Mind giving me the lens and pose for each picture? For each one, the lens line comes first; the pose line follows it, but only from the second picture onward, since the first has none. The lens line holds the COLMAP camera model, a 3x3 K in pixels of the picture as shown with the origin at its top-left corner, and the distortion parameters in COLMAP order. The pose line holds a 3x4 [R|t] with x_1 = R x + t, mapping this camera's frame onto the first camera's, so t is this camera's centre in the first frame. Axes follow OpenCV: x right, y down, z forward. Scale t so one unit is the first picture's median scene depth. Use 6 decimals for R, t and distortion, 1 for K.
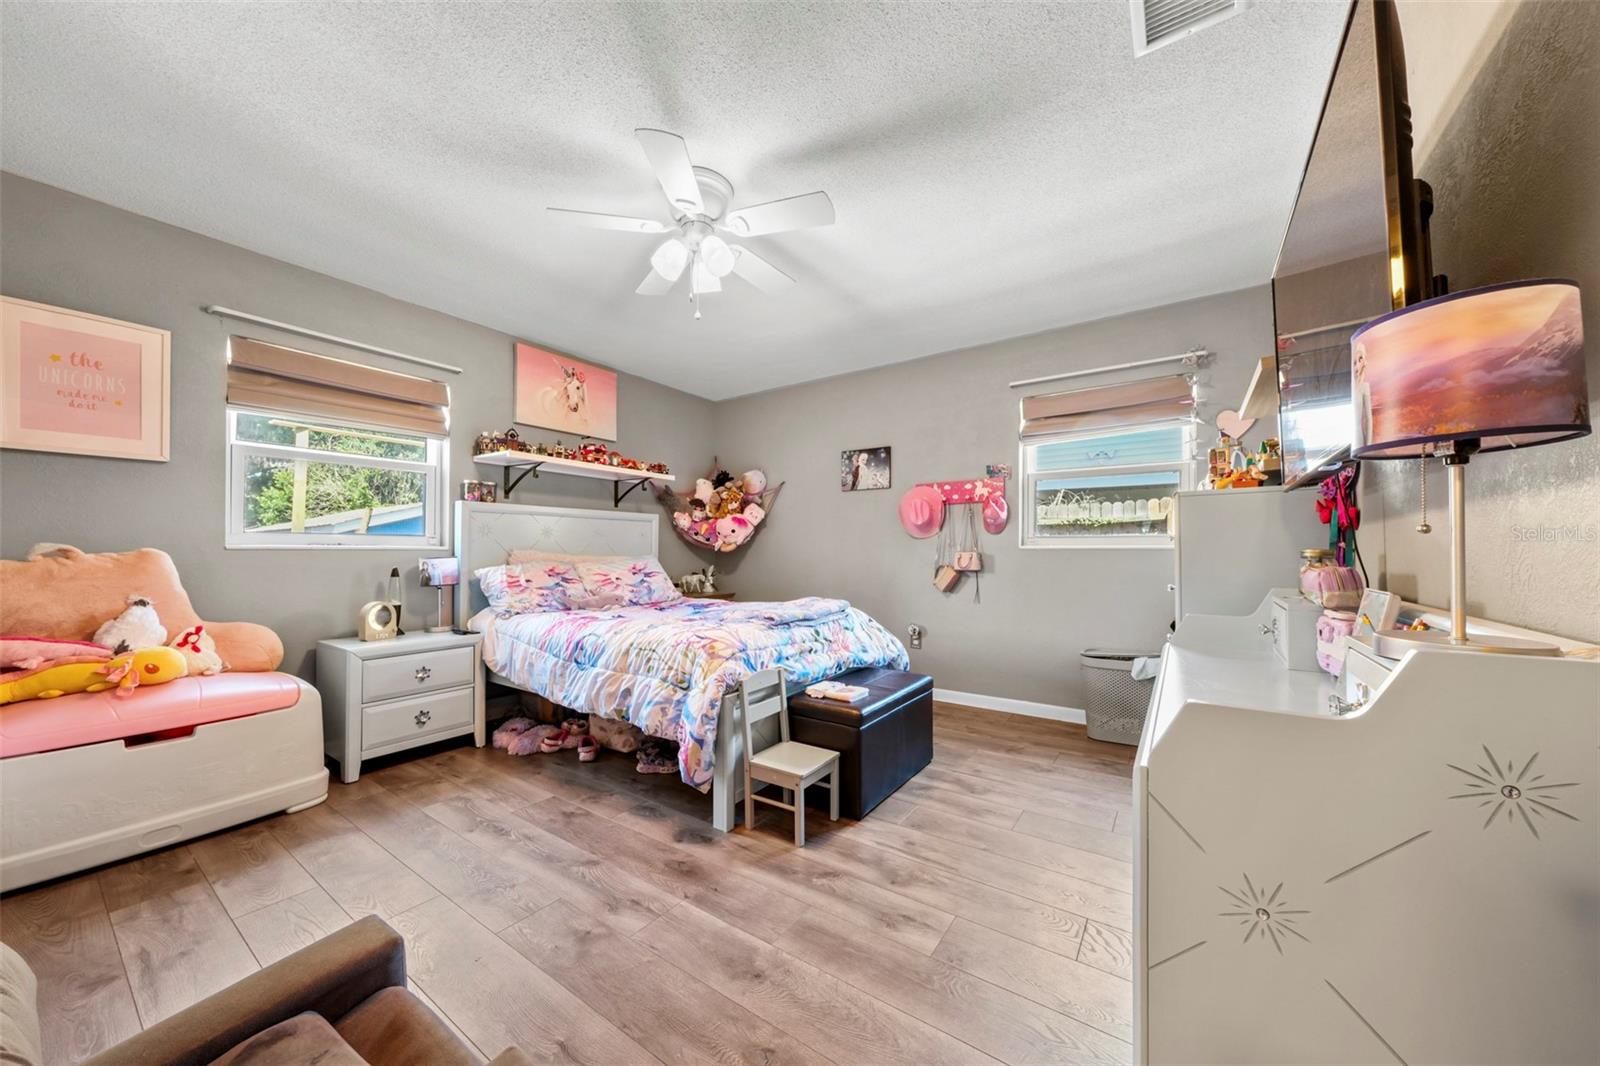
lens RADIAL K [[553.7, 0, 800.8], [0, 553.7, 536.1], [0, 0, 1]] dist [-0.001747, 0.000369]
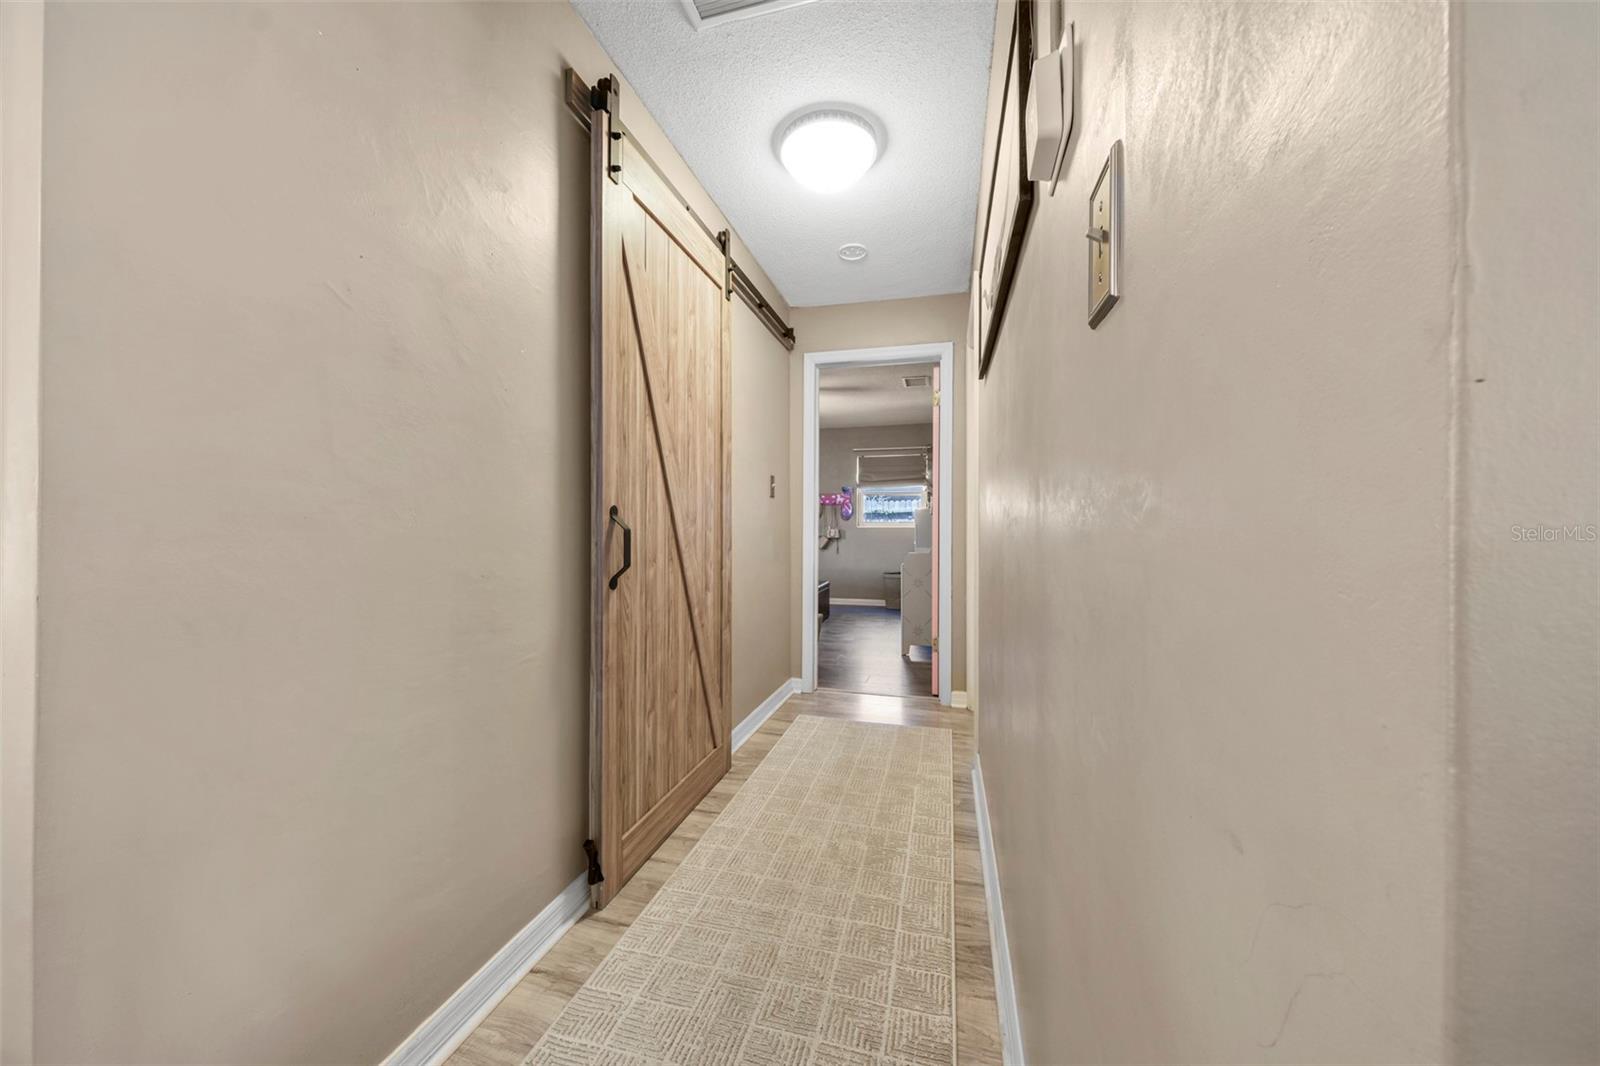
lens RADIAL K [[553.7, 0, 801.6], [0, 553.7, 530.0], [0, 0, 1]] dist [-0.001747, 0.000369]
pose [[0.938410, -0.004664, 0.345492, -0.519892], [-0.003058, 0.999758, 0.021802, -0.012951], [-0.345510, -0.021516, 0.938168, -0.887535]]
